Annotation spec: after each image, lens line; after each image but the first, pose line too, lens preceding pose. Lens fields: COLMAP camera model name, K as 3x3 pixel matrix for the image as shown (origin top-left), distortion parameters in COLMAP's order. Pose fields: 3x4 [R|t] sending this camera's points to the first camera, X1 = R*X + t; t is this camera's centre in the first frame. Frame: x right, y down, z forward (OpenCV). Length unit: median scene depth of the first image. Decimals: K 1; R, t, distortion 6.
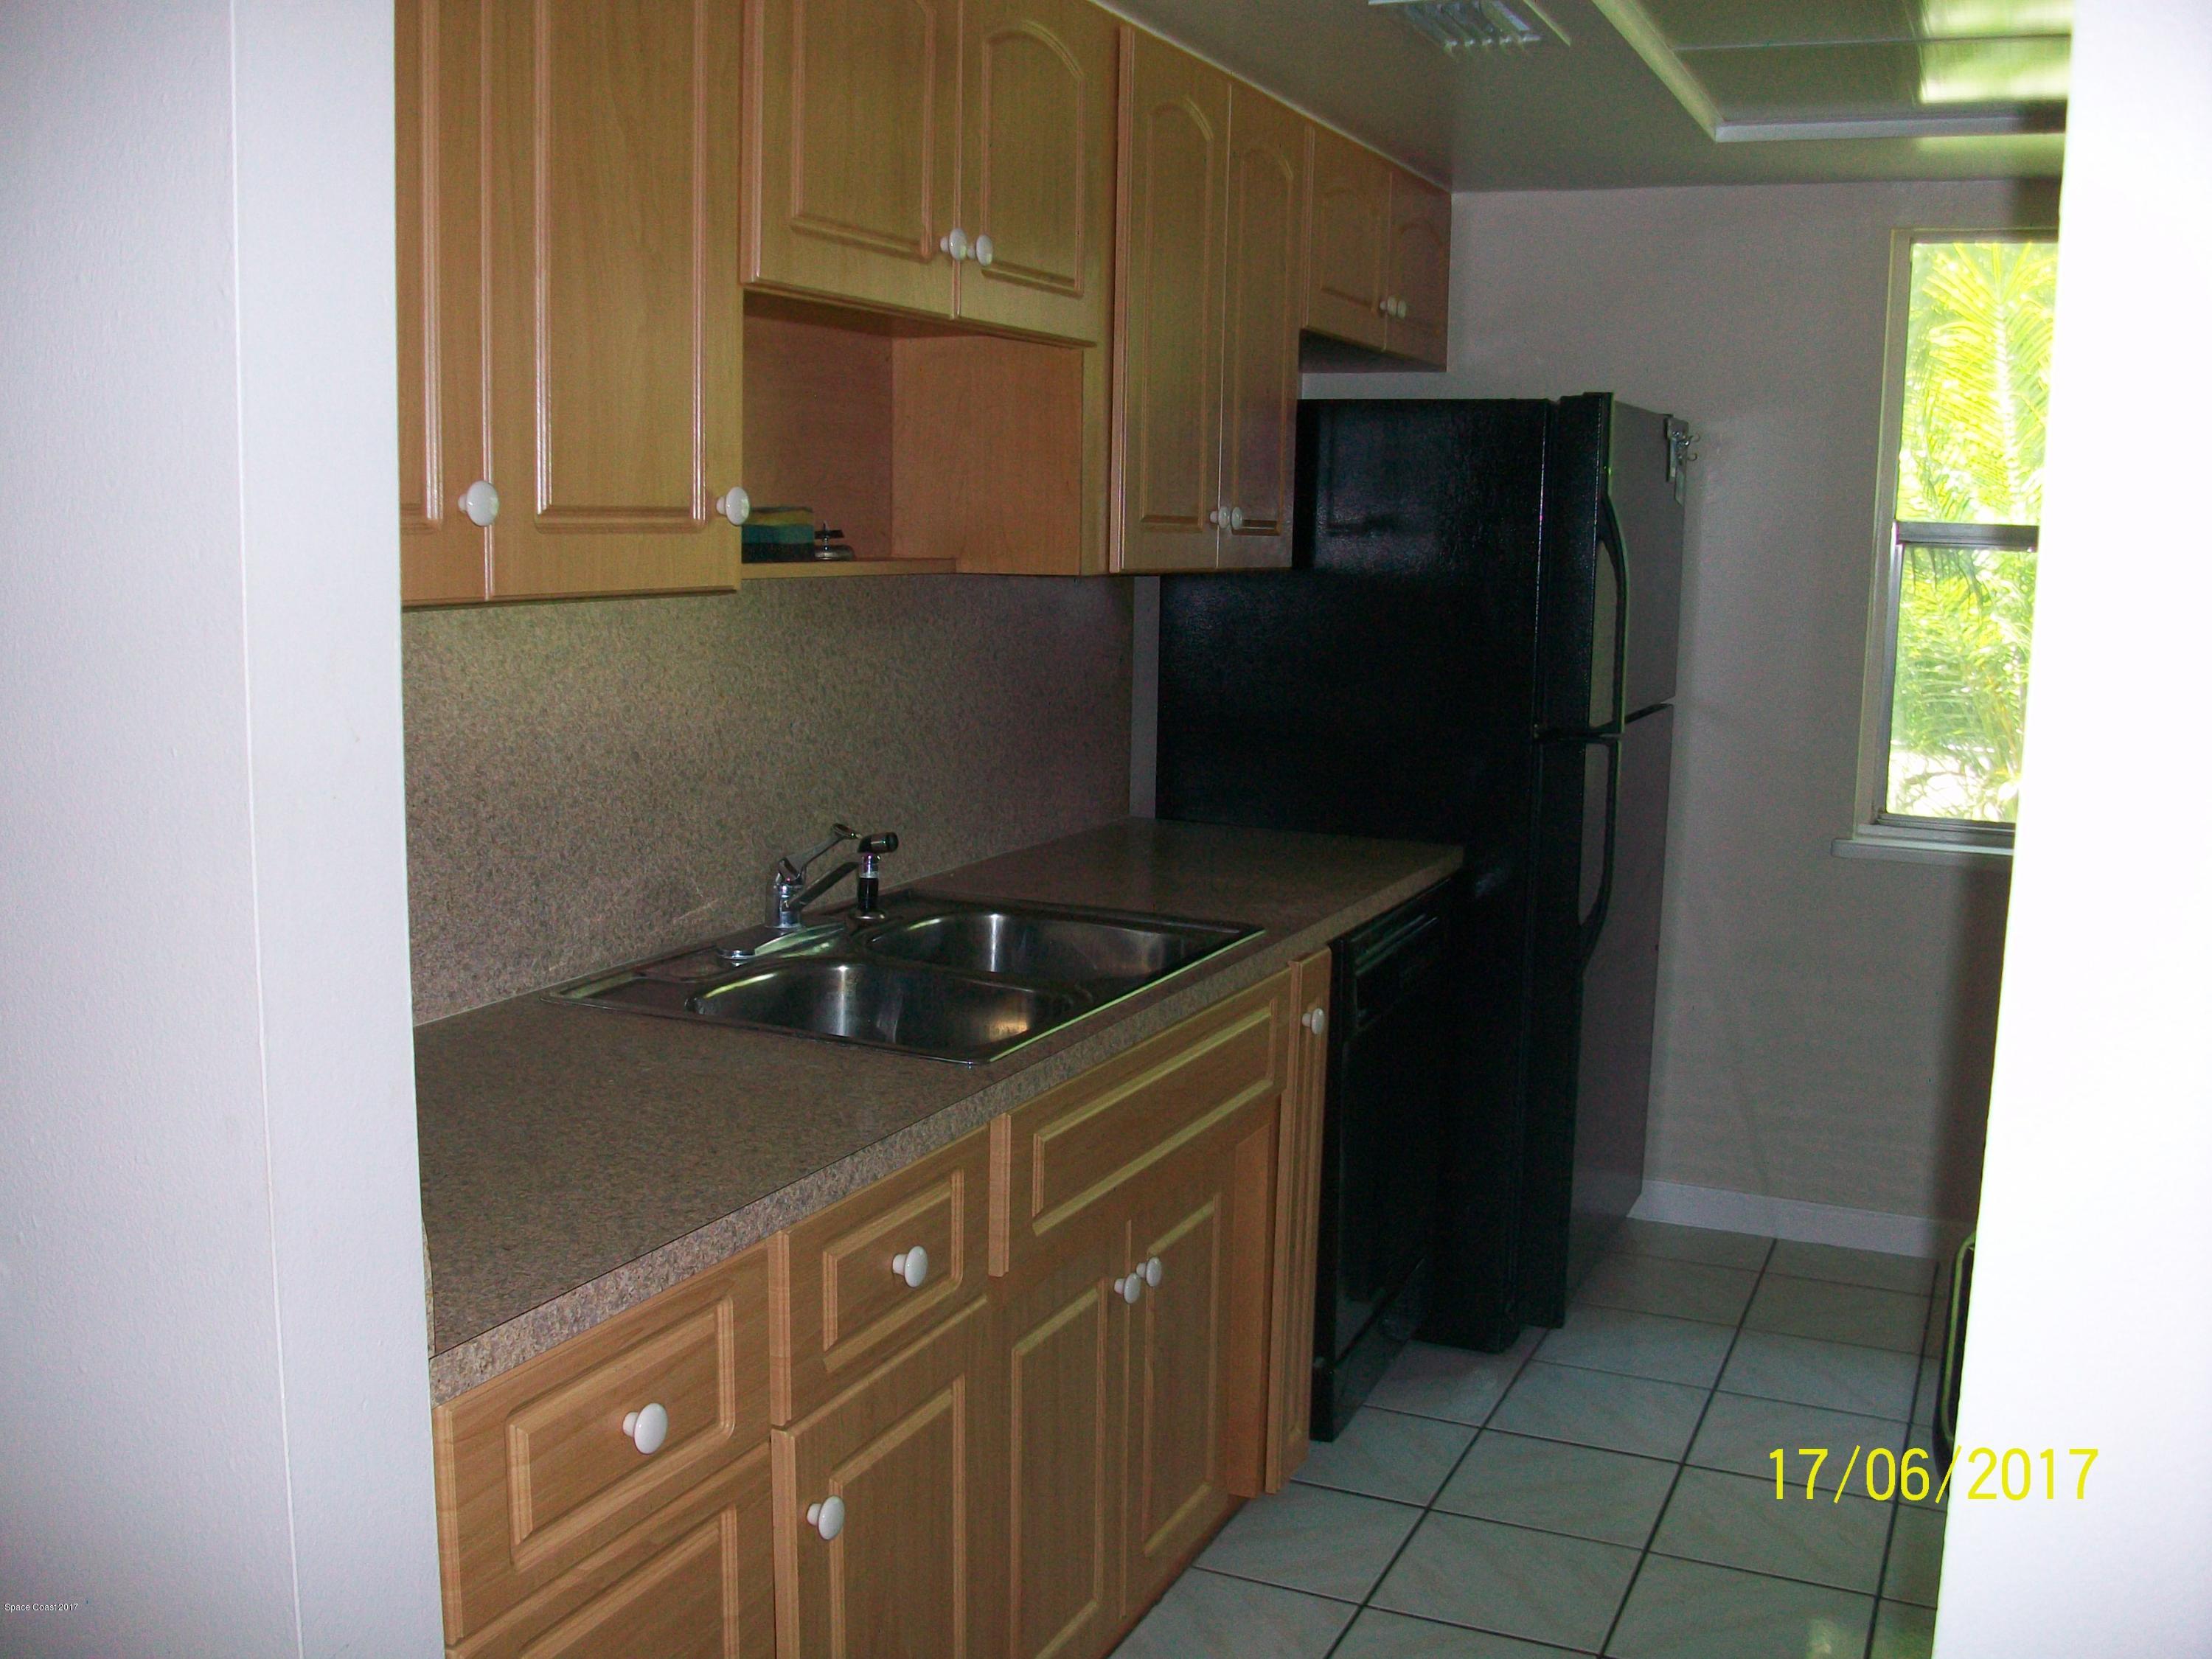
lens RADIAL K [[2154.9, 0, 1172.4], [0, 2154.9, 862.3], [0, 0, 1]] dist [-0.112663, -0.008431]
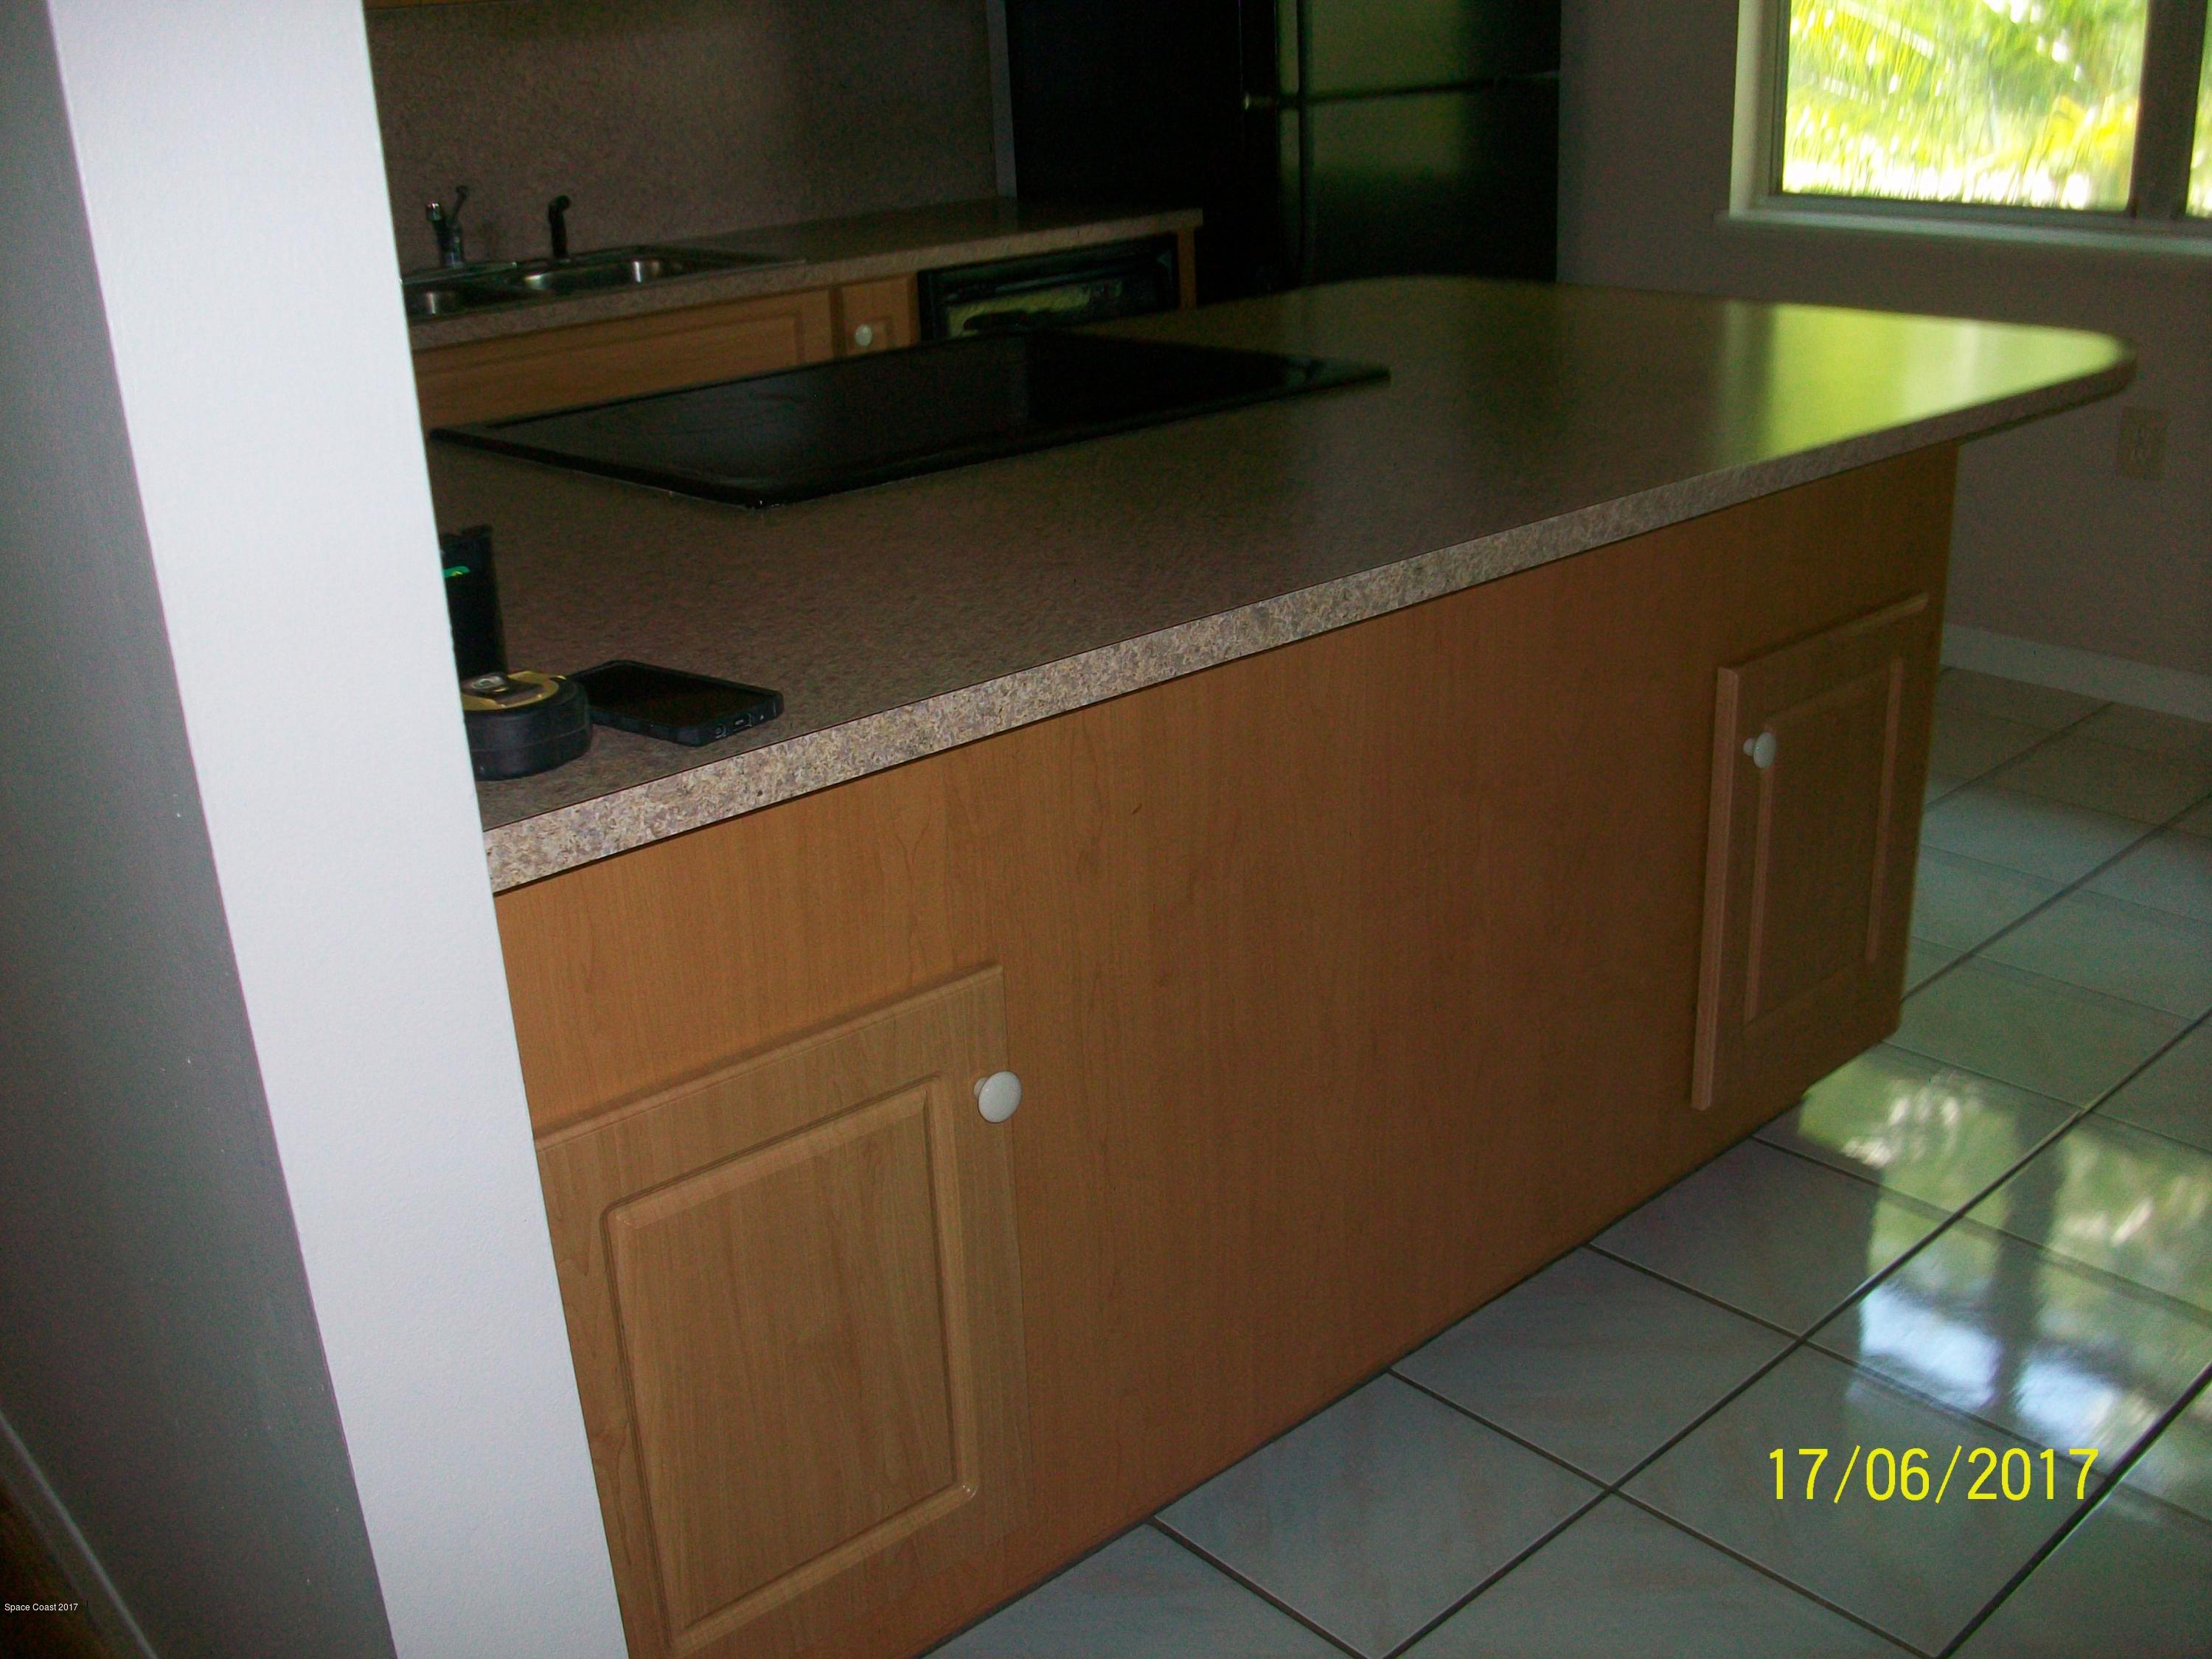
lens RADIAL K [[2170.9, 0, 1046.8], [0, 2170.9, 860.3], [0, 0, 1]] dist [-0.156725, 0.125998]
pose [[0.899541, 0.091824, -0.427077, 0.740514], [0.006092, 0.974926, 0.222446, 0.096513], [0.436795, -0.202701, 0.876426, -0.106559]]
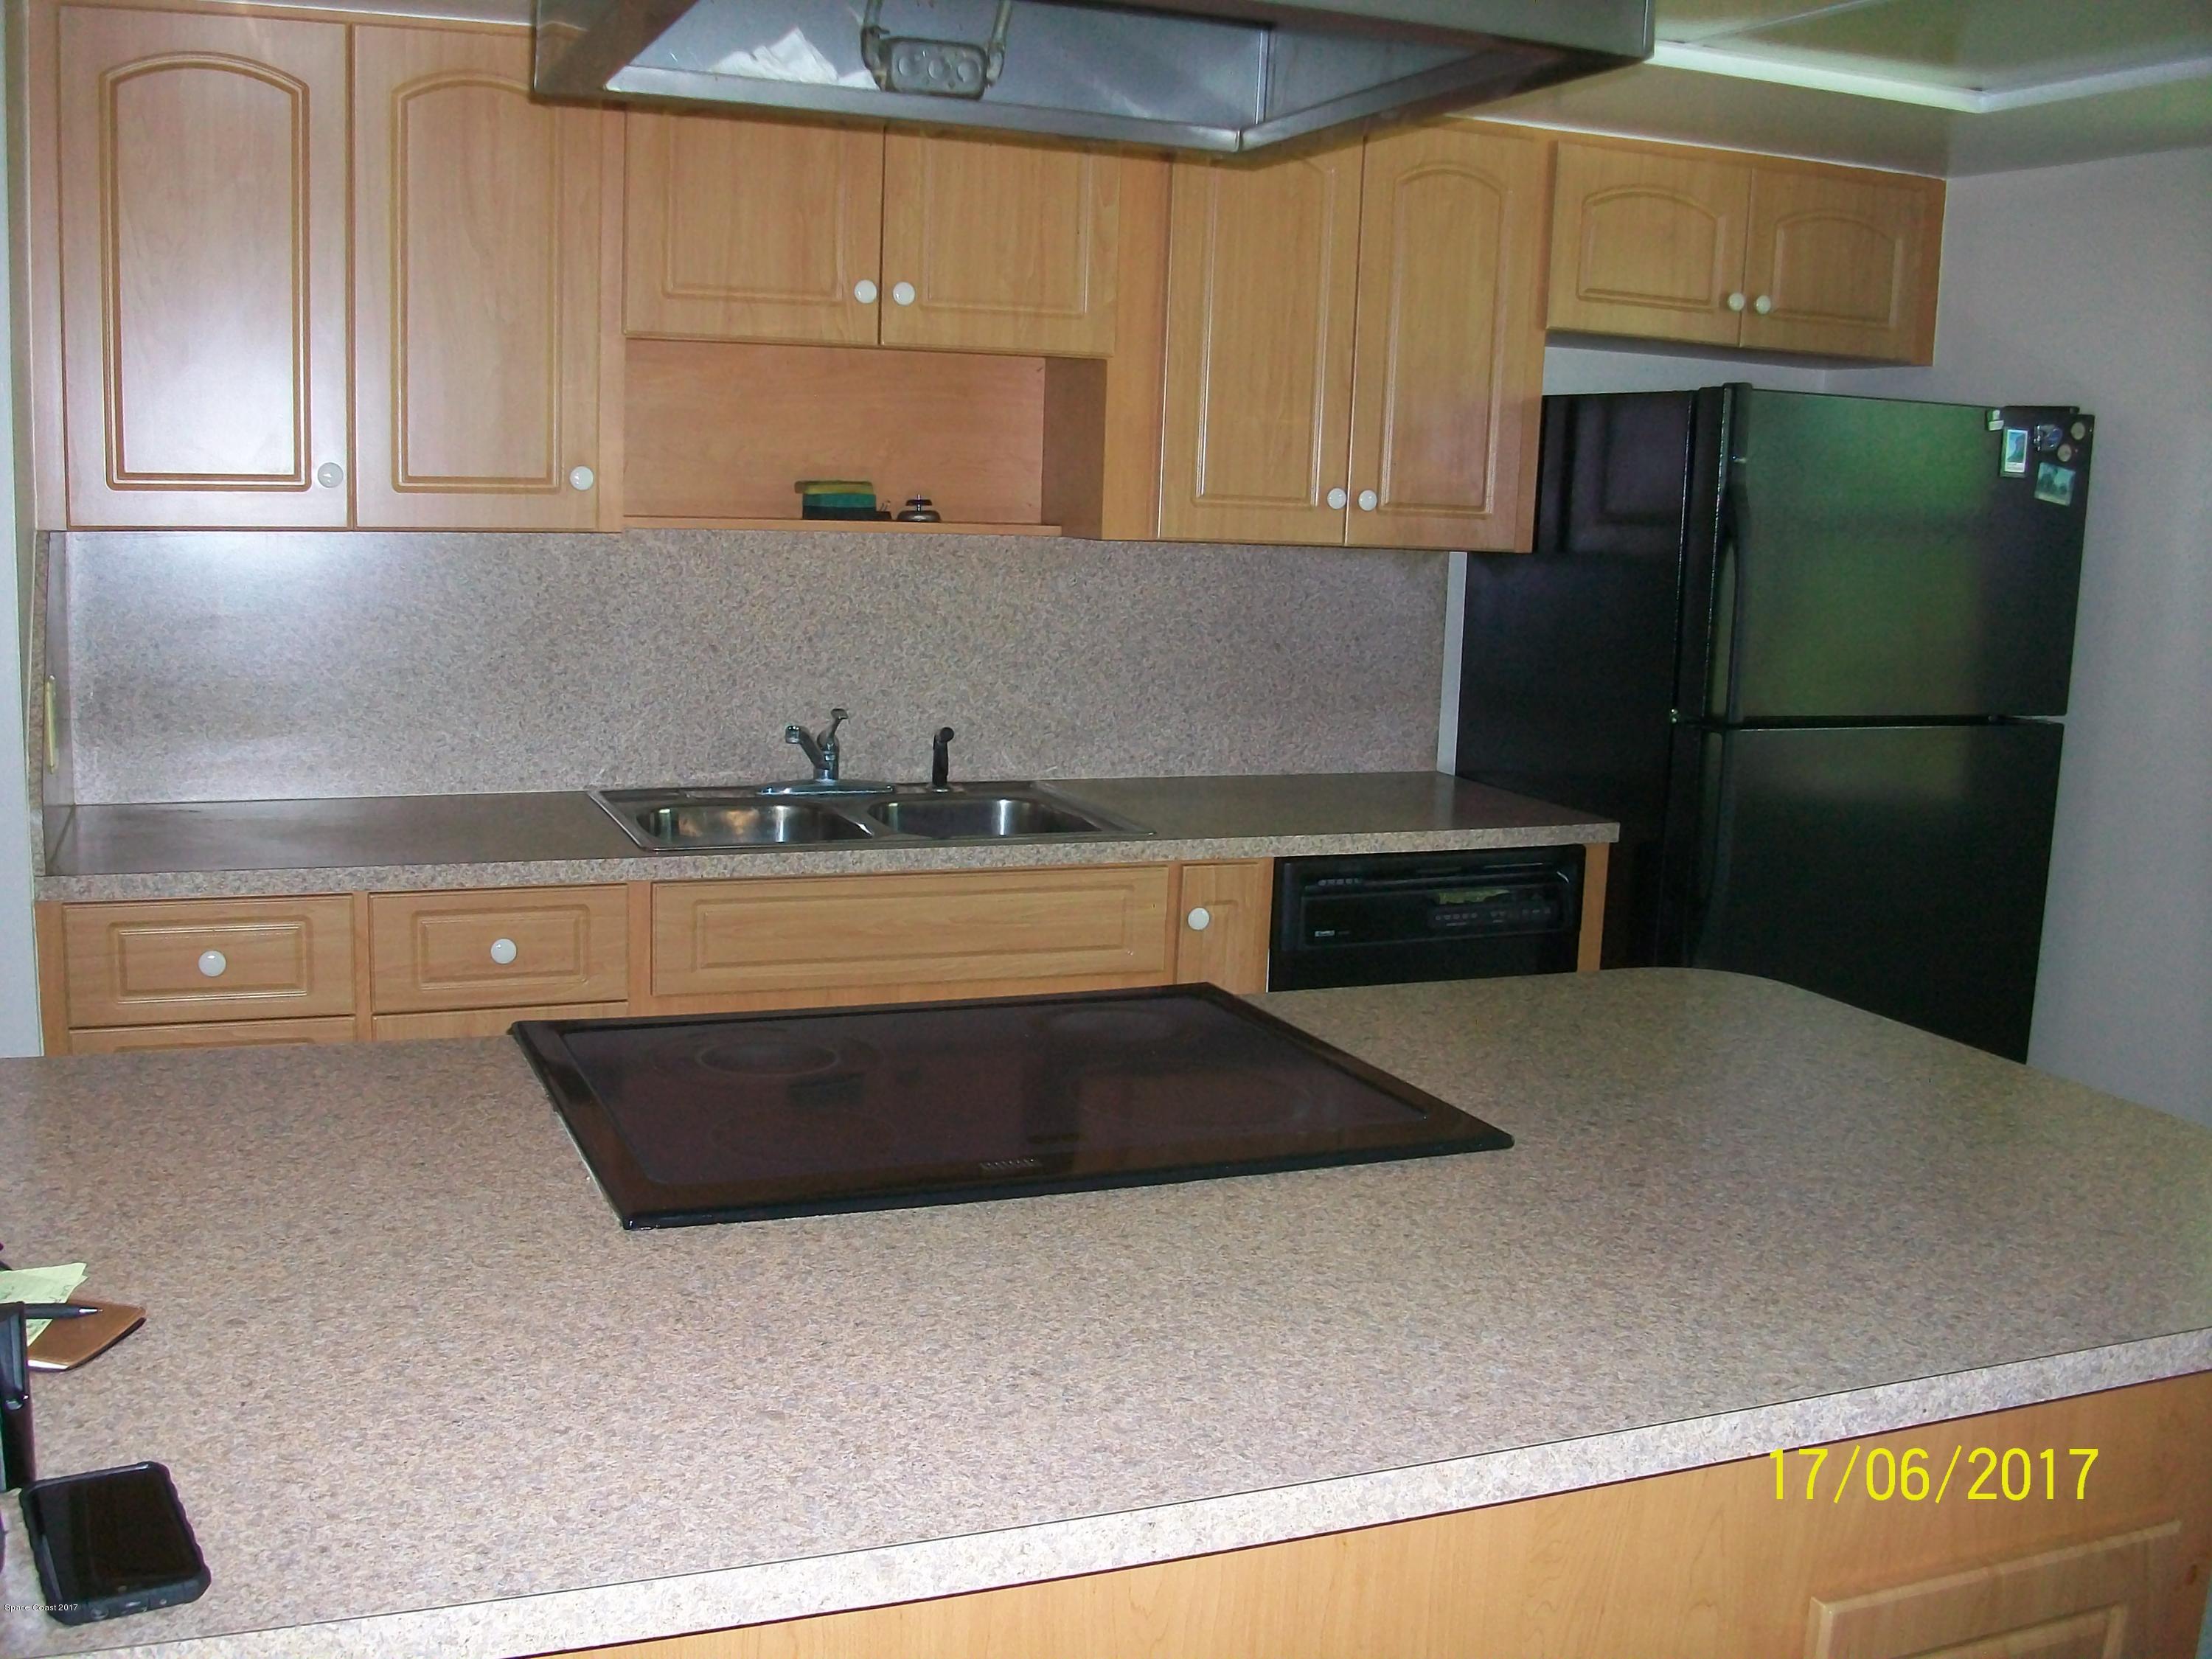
lens RADIAL K [[2170.9, 0, 1046.8], [0, 2170.9, 860.3], [0, 0, 1]] dist [-0.156725, 0.125998]
pose [[0.707708, 0.124725, -0.695409, 0.855688], [-0.127991, 0.990641, 0.047422, -0.004055], [0.694815, 0.055445, 0.717048, 0.087911]]
